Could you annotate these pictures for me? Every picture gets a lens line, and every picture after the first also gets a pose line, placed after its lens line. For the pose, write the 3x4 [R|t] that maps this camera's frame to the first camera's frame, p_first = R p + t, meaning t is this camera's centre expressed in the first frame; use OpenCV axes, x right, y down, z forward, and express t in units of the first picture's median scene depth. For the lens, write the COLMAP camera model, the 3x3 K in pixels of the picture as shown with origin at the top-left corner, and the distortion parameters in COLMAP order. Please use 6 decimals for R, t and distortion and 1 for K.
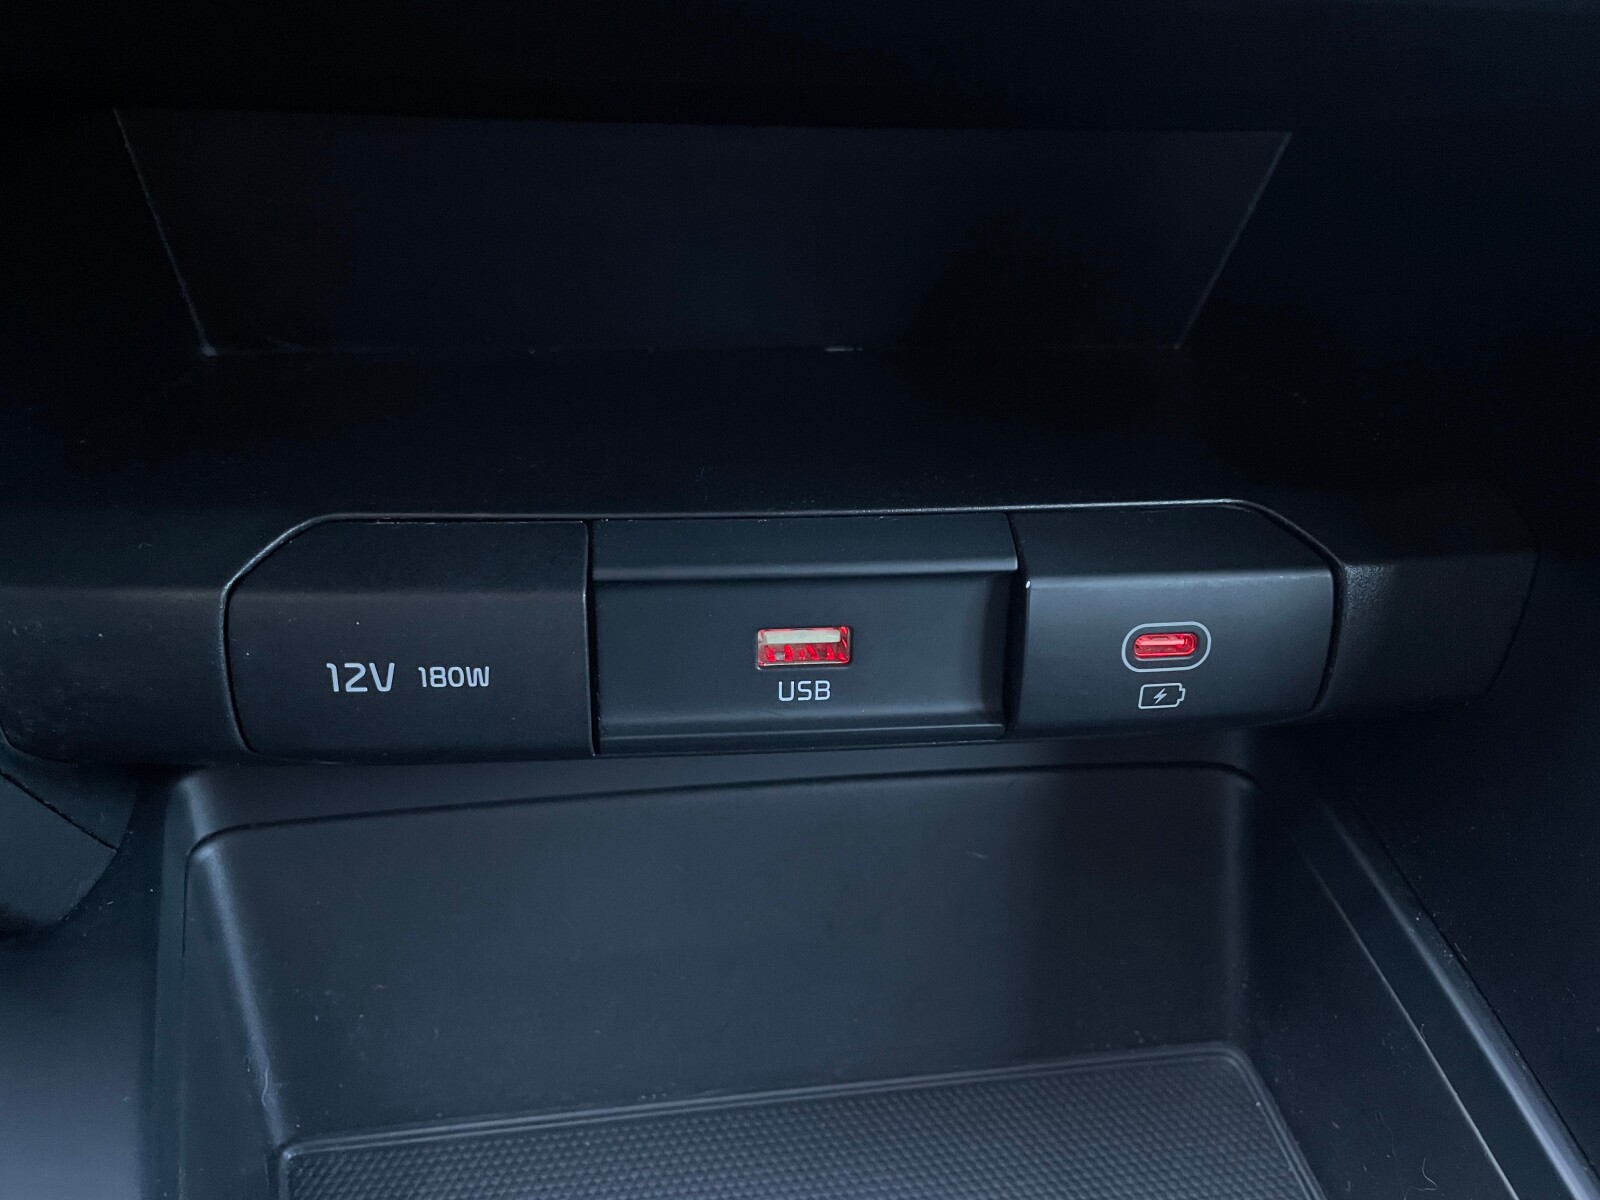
lens RADIAL K [[1318.9, 0, 800.0], [0, 1318.9, 600.0], [0, 0, 1]] dist [0.058644, -0.000408]
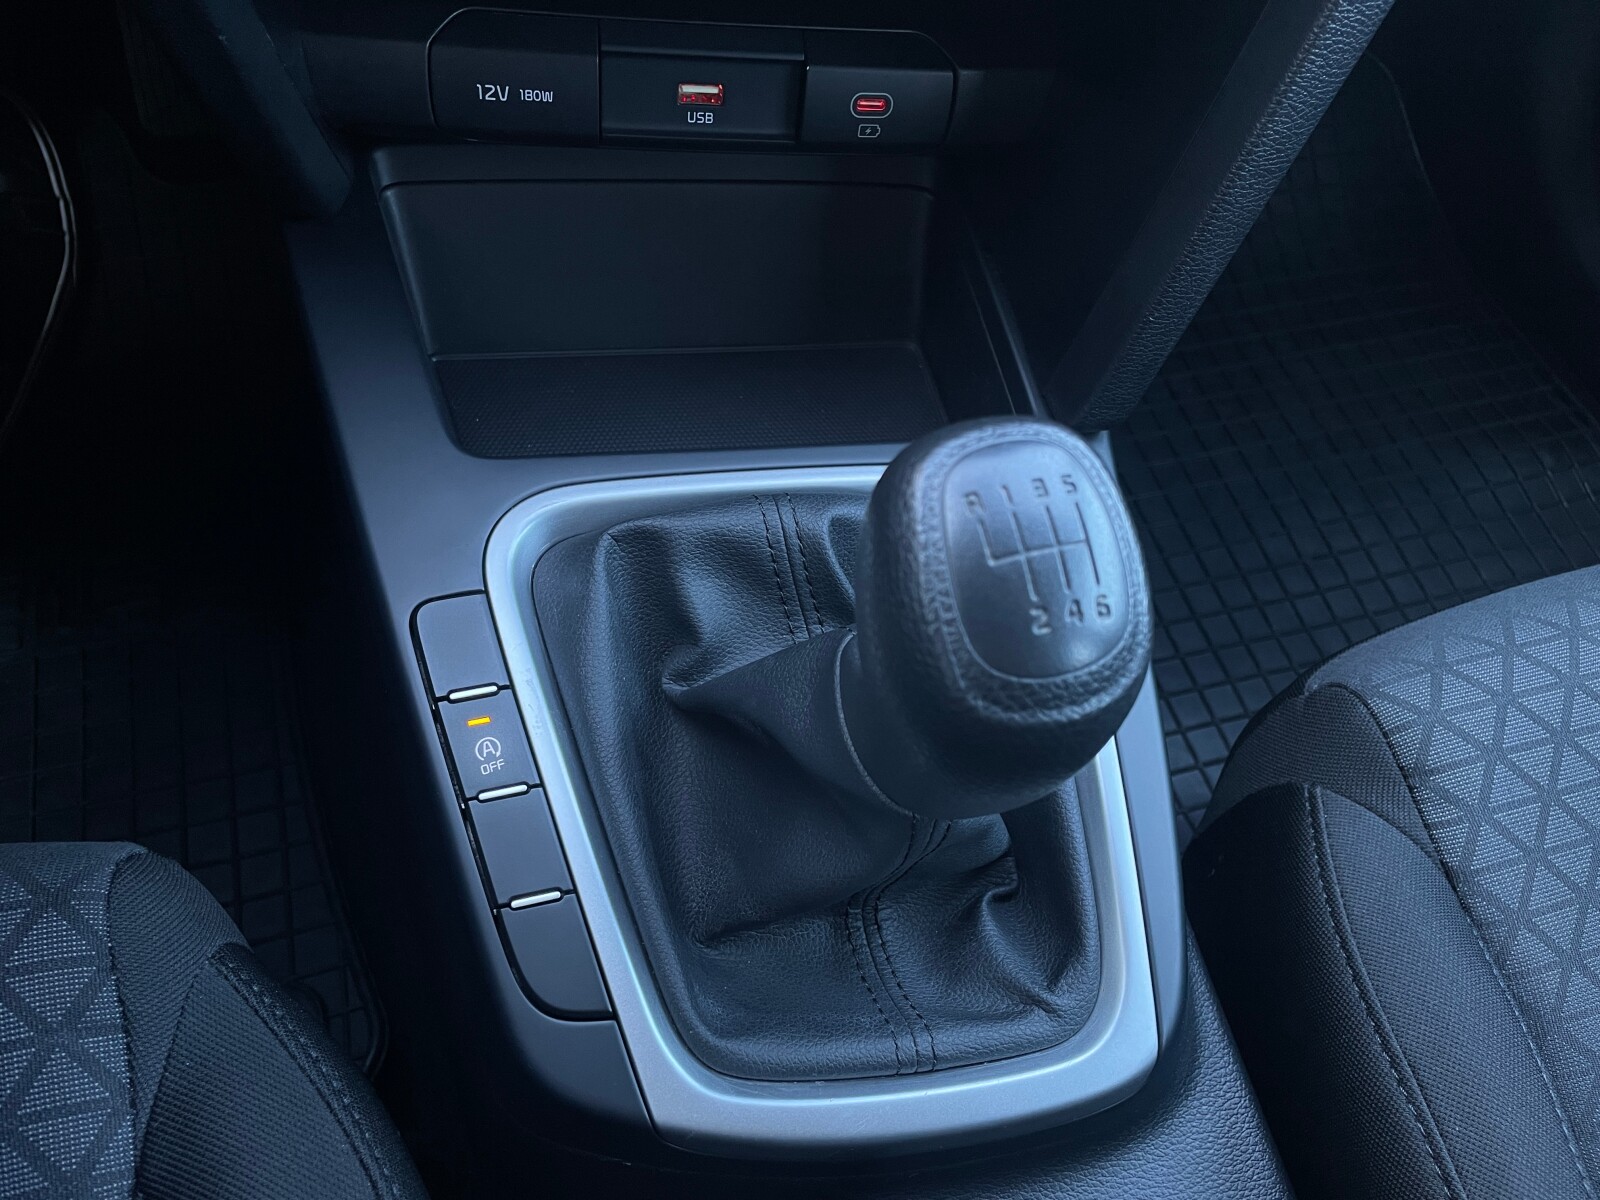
lens RADIAL K [[1211.8, 0, 800.7], [0, 1211.8, 585.7], [0, 0, 1]] dist [0.081691, -0.122197]
pose [[0.995226, 0.027969, 0.093499, 0.000992], [-0.059339, 0.934036, 0.352216, 0.070131], [-0.077480, -0.356083, 0.931237, -1.092040]]
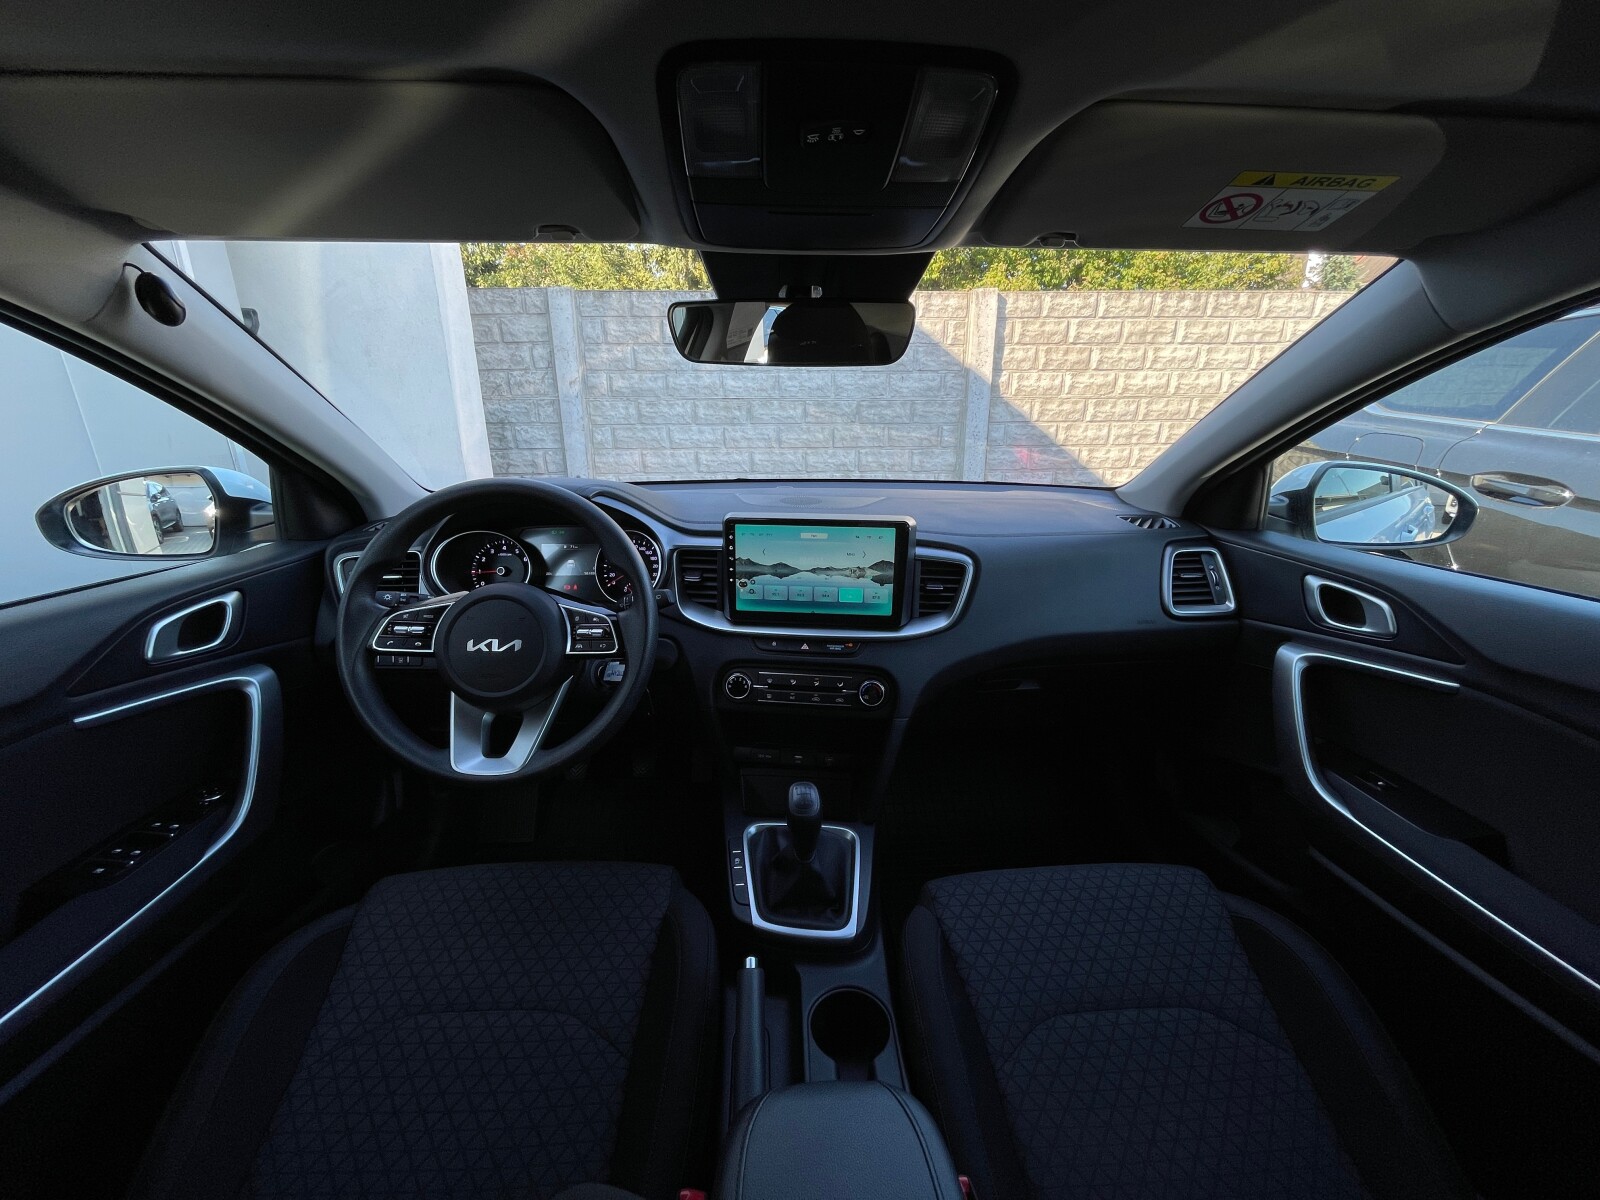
lens RADIAL K [[642.2, 0, 800.0], [0, 642.2, 600.0], [0, 0, 1]] dist [-0.002849, -0.000791]
pose [[0.978343, 0.028386, -0.205035, 1.106457], [-0.097923, 0.936168, -0.337640, 0.628171], [0.182363, 0.350405, 0.918673, -4.519516]]
